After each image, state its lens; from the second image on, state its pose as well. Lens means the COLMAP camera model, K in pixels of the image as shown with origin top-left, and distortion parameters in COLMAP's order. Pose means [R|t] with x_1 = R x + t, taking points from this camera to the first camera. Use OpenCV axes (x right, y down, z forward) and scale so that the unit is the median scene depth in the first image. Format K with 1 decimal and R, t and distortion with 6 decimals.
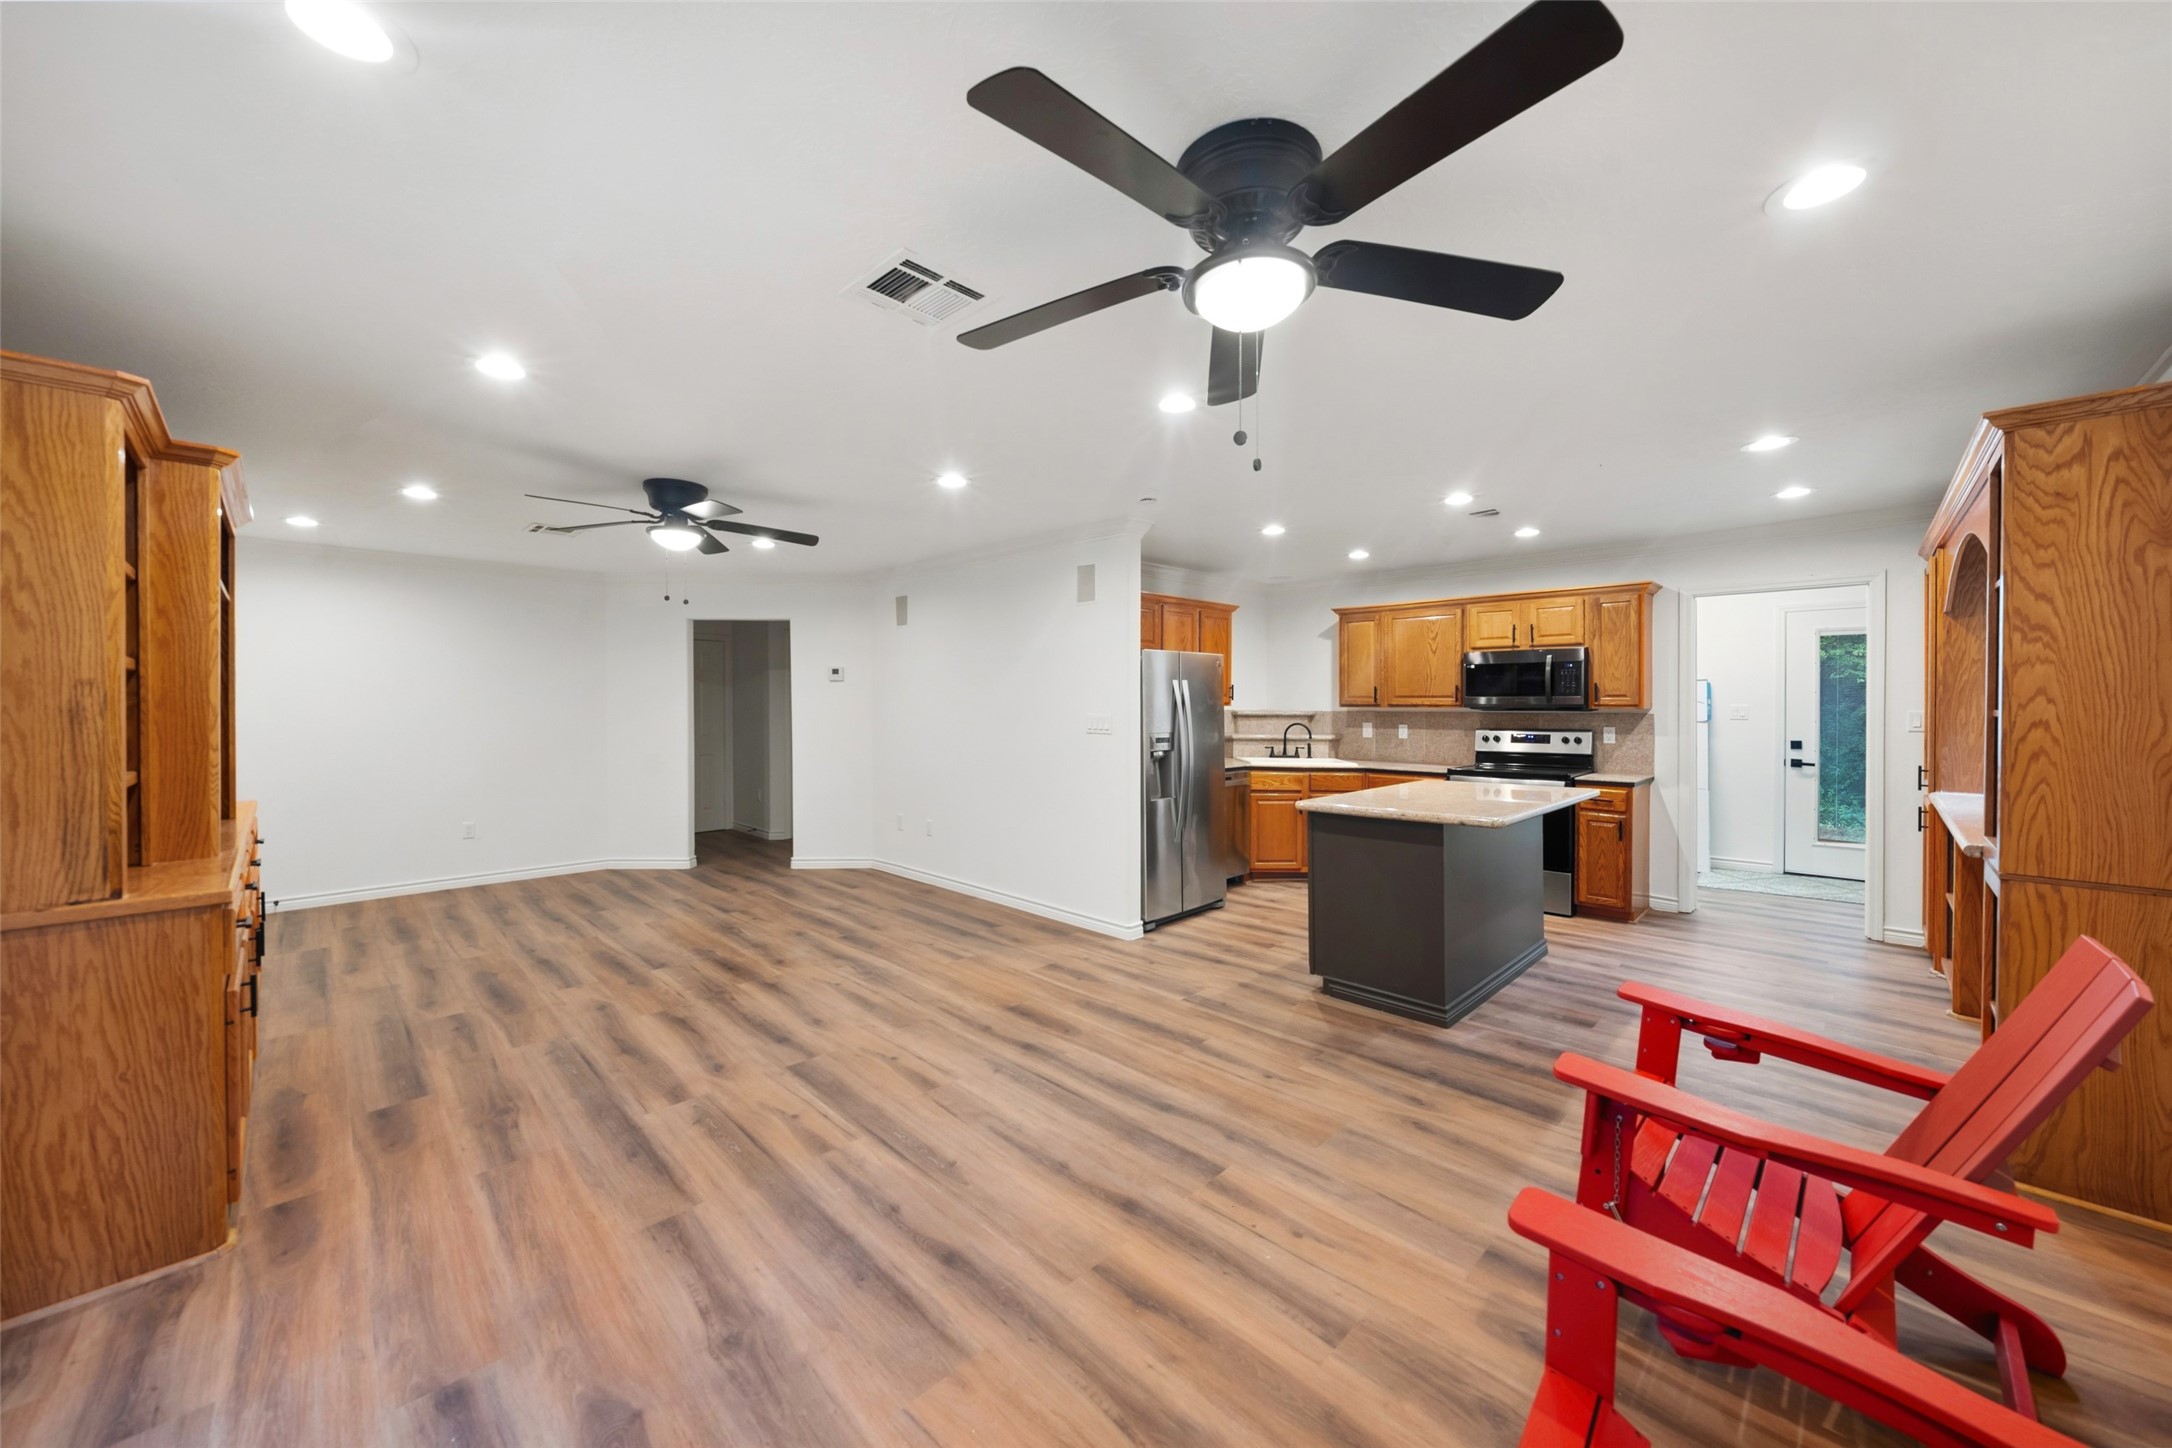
lens RADIAL K [[794.2, 0, 1084.1], [0, 794.2, 707.1], [0, 0, 1]] dist [-0.005455, 0.000938]
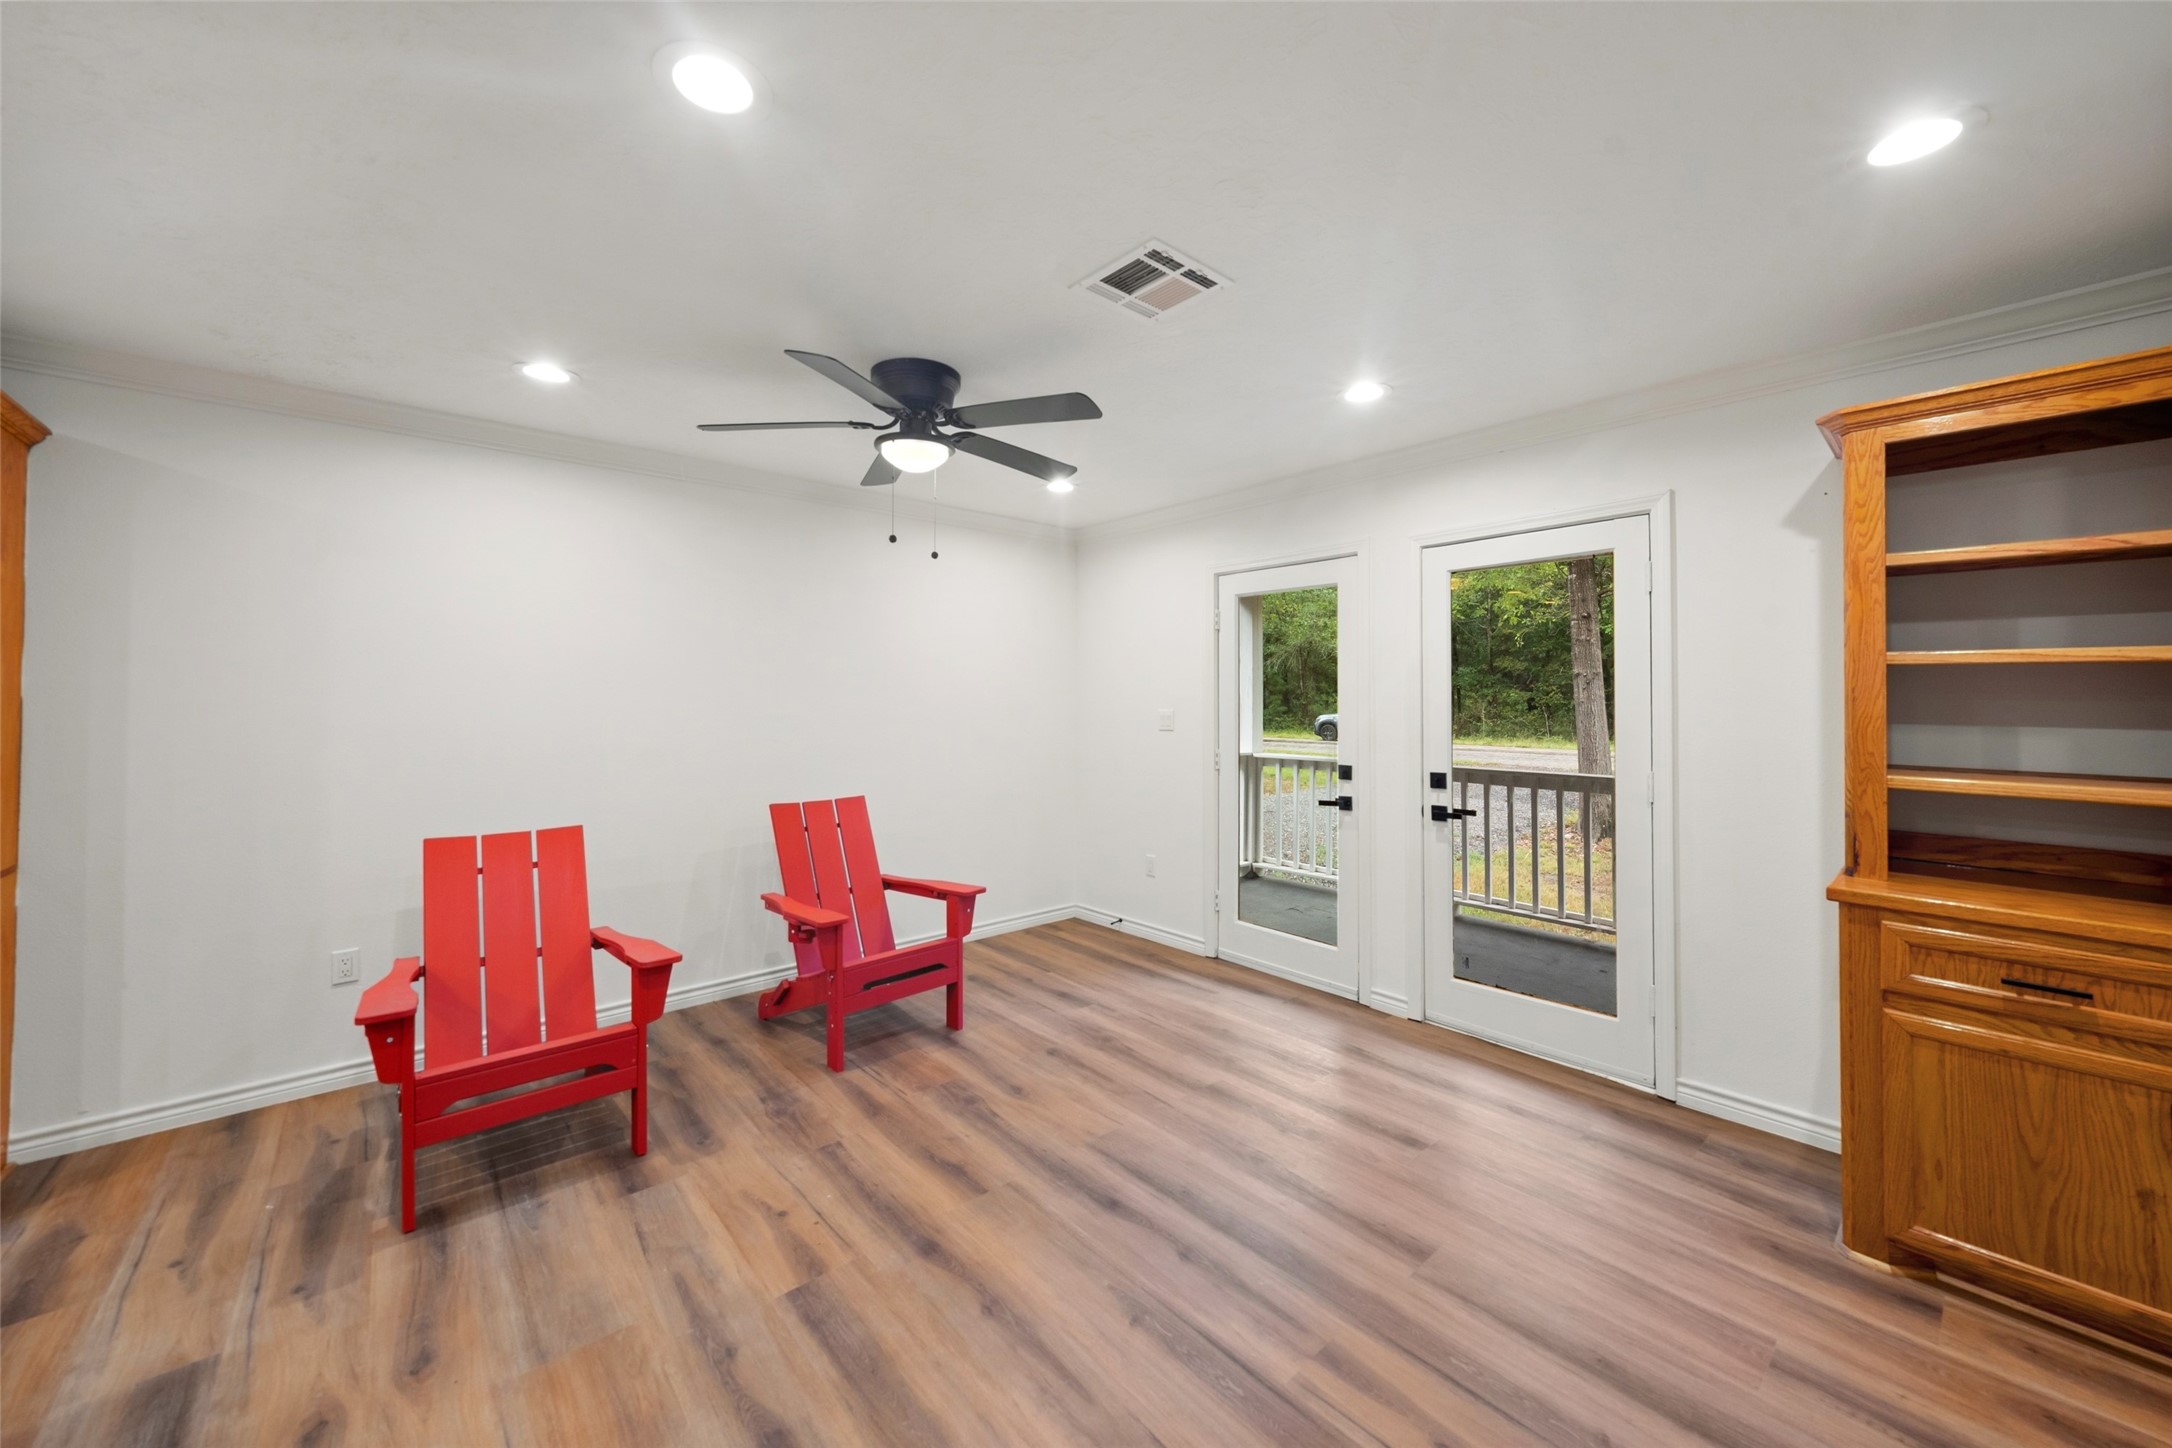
lens RADIAL K [[794.2, 0, 1080.0], [0, 794.2, 684.0], [0, 0, 1]] dist [-0.005455, 0.000938]
pose [[-0.997572, 0.000142, 0.069643, -0.100158], [-0.000480, 0.999960, -0.008919, -0.009573], [-0.069641, -0.008931, -0.997532, 1.053361]]
